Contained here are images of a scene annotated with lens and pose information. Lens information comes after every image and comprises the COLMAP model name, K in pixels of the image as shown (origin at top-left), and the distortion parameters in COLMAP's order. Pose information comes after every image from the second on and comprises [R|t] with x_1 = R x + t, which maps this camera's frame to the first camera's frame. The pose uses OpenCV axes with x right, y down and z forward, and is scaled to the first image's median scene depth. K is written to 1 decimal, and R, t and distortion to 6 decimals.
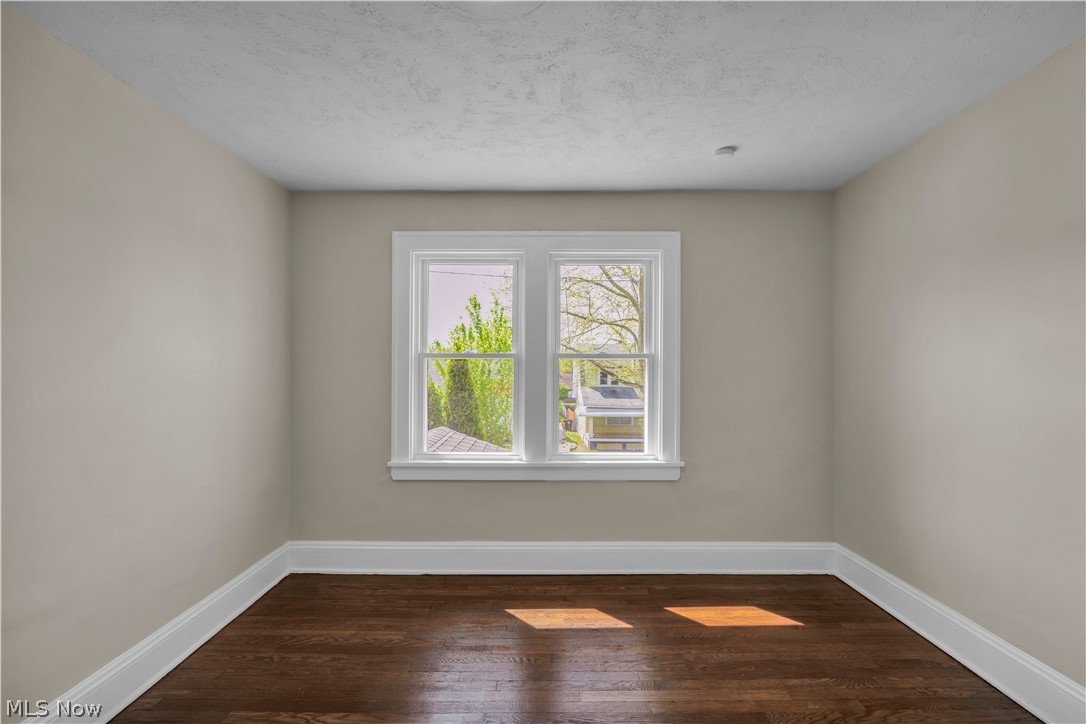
lens RADIAL K [[442.7, 0, 541.1], [0, 442.7, 365.0], [0, 0, 1]] dist [-0.003161, -0.000270]
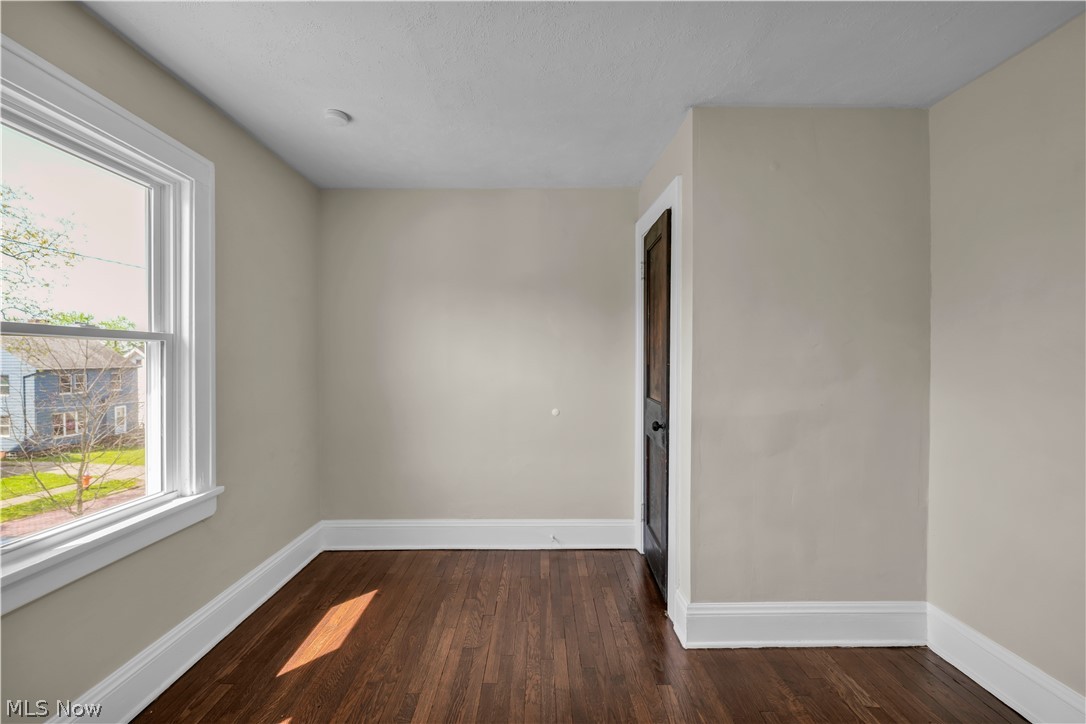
lens RADIAL K [[442.7, 0, 541.1], [0, 442.7, 365.0], [0, 0, 1]] dist [-0.003161, -0.000270]
pose [[-0.013169, -0.015487, 0.999793, -0.394581], [-0.013088, 0.999797, 0.015315, 0.002210], [-0.999828, -0.012883, -0.013369, 0.476459]]
